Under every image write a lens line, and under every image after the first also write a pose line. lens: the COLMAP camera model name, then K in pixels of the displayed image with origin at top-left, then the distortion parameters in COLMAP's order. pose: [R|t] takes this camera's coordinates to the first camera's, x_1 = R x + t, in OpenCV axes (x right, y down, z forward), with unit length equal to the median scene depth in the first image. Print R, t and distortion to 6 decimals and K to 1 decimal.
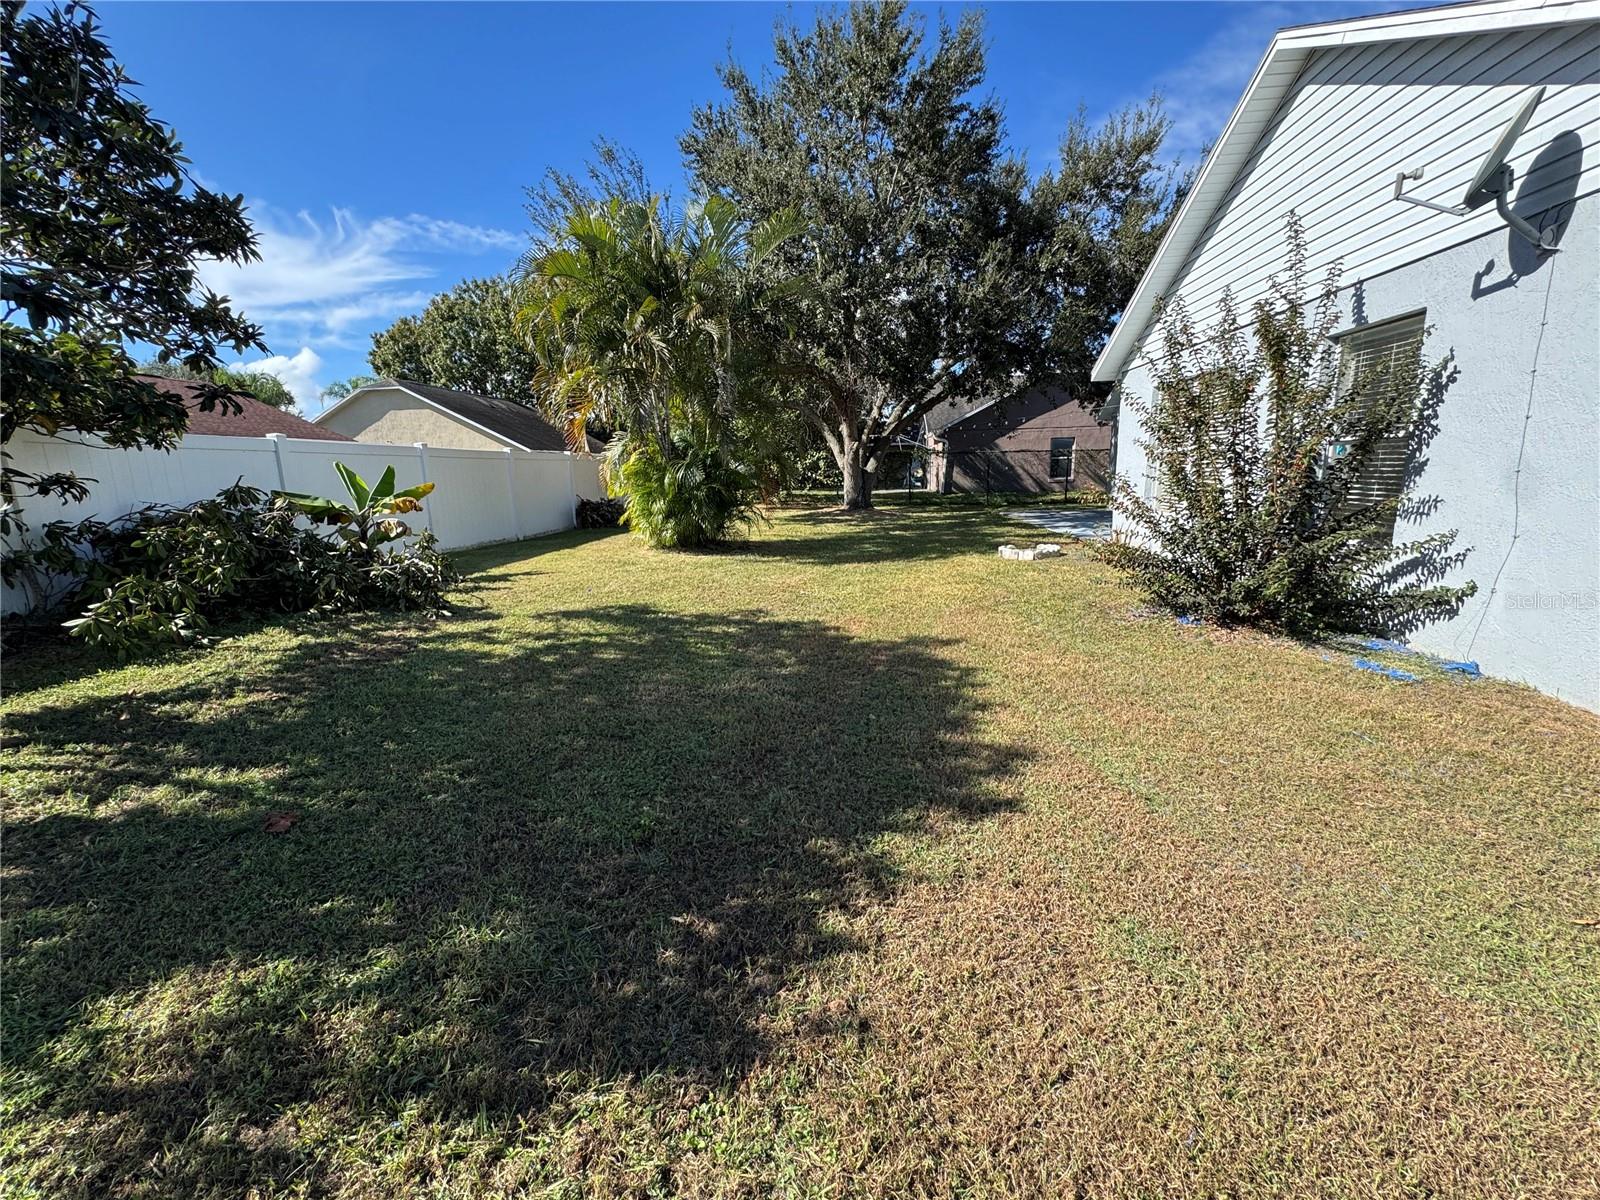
lens RADIAL K [[641.3, 0, 800.0], [0, 641.3, 600.0], [0, 0, 1]] dist [-0.000108, 0.000145]
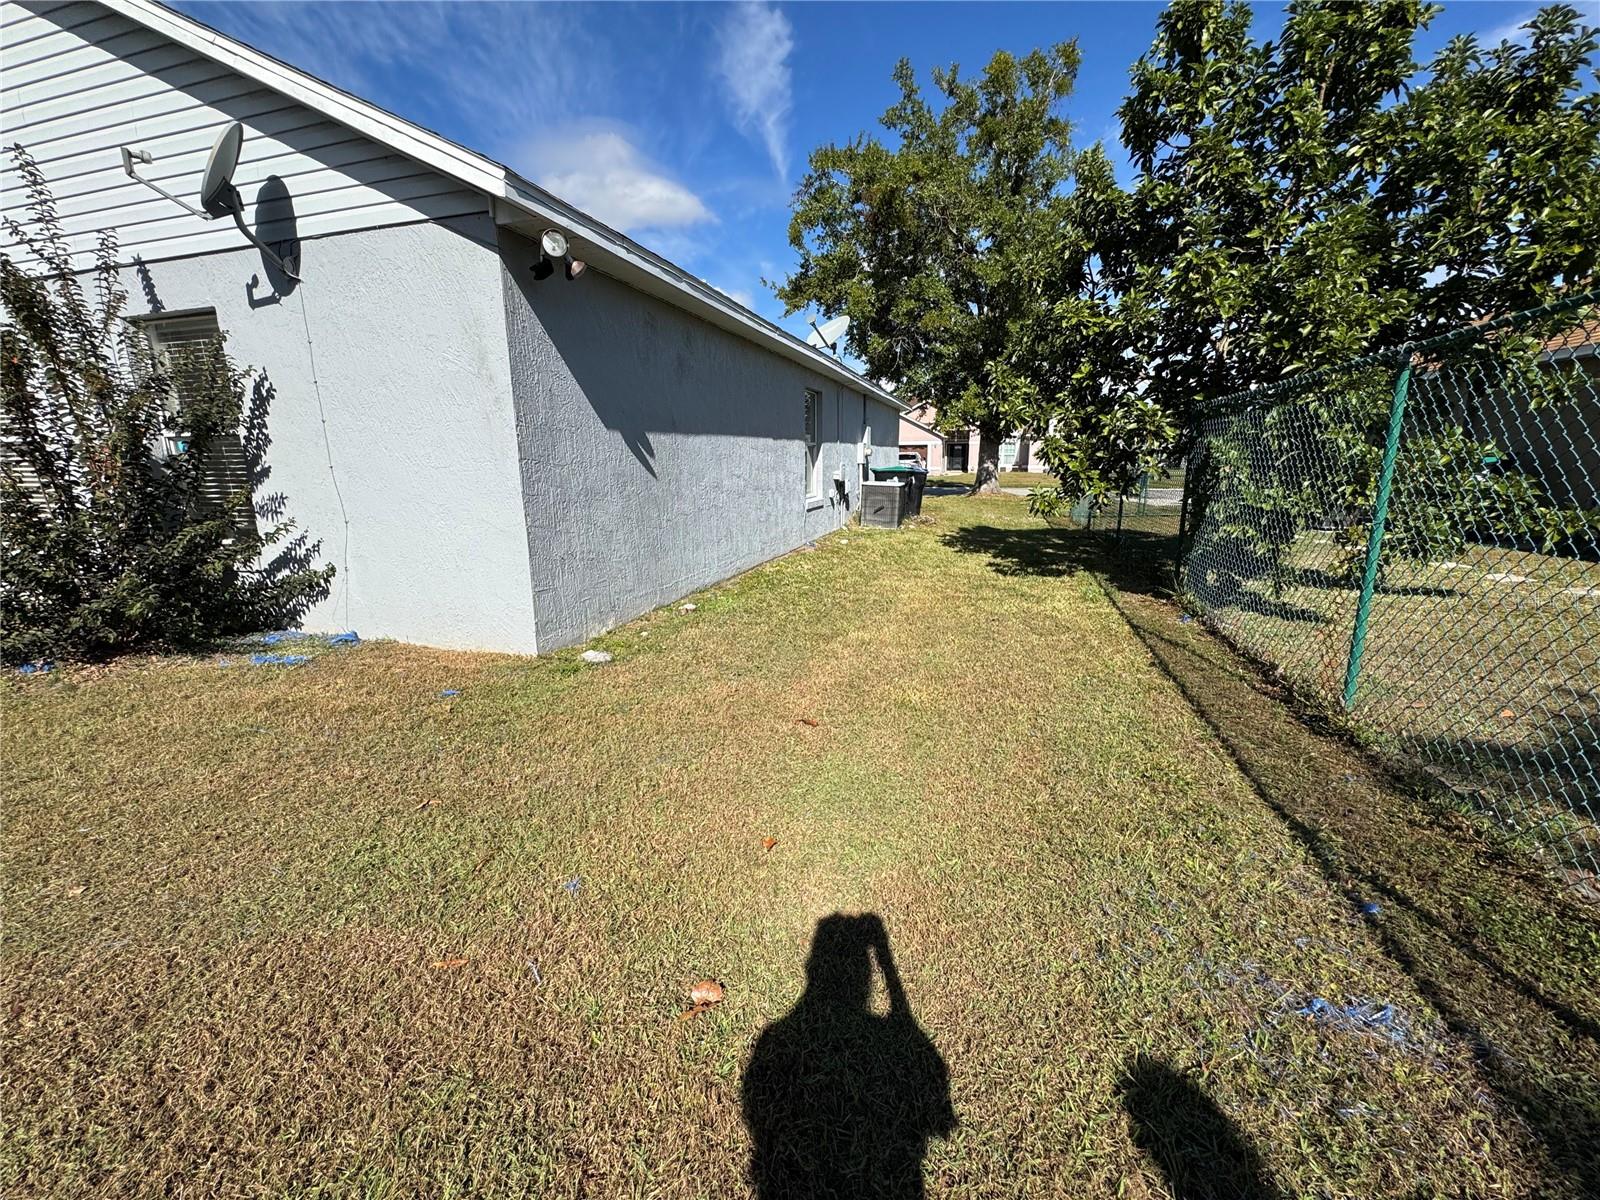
lens RADIAL K [[641.3, 0, 800.0], [0, 641.3, 600.0], [0, 0, 1]] dist [-0.000108, 0.000145]
pose [[0.189990, -0.190058, 0.963214, 0.088906], [0.198264, 0.968298, 0.151954, 0.024485], [-0.961559, 0.162101, 0.221649, -0.045436]]
